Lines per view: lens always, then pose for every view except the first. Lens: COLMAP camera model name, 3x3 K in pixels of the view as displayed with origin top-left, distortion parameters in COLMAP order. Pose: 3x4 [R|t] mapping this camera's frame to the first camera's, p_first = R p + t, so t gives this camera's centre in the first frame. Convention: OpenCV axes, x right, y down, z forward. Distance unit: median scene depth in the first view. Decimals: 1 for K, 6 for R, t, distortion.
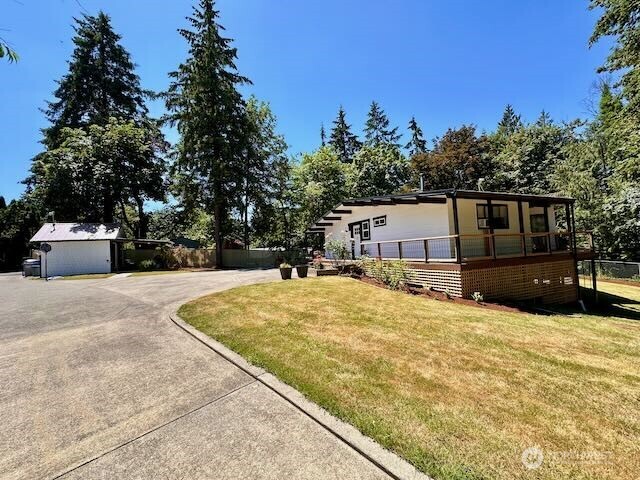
lens RADIAL K [[254.7, 0, 320.0], [0, 254.7, 240.0], [0, 0, 1]] dist [0.001801, 0.000204]
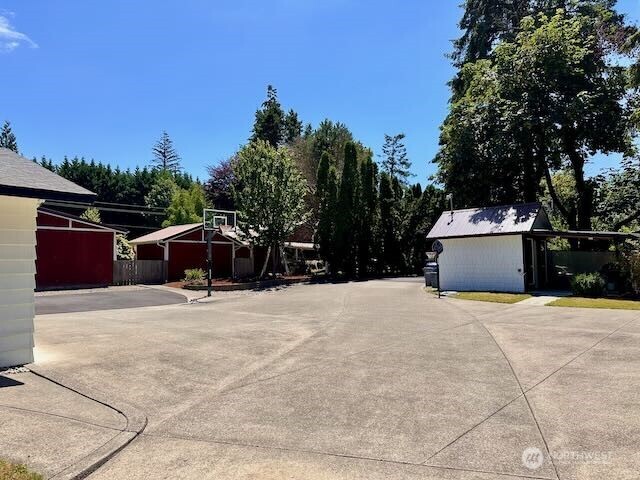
lens RADIAL K [[448.8, 0, 320.0], [0, 448.8, 240.0], [0, 0, 1]] dist [0.052060, -0.050841]
pose [[0.403122, -0.010503, -0.915086, -0.068410], [0.027725, 0.999615, 0.000740, 0.000613], [0.914726, -0.025669, 0.403258, 0.140974]]
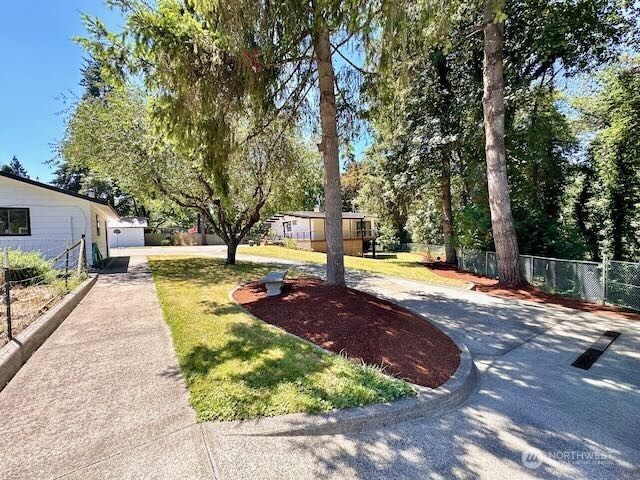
lens RADIAL K [[254.7, 0, 320.0], [0, 254.7, 240.0], [0, 0, 1]] dist [0.001801, 0.000204]
pose [[0.985683, 0.013865, 0.168039, 0.044175], [-0.022575, 0.998492, 0.050035, -0.020977], [-0.167092, -0.053112, 0.984510, -0.641535]]
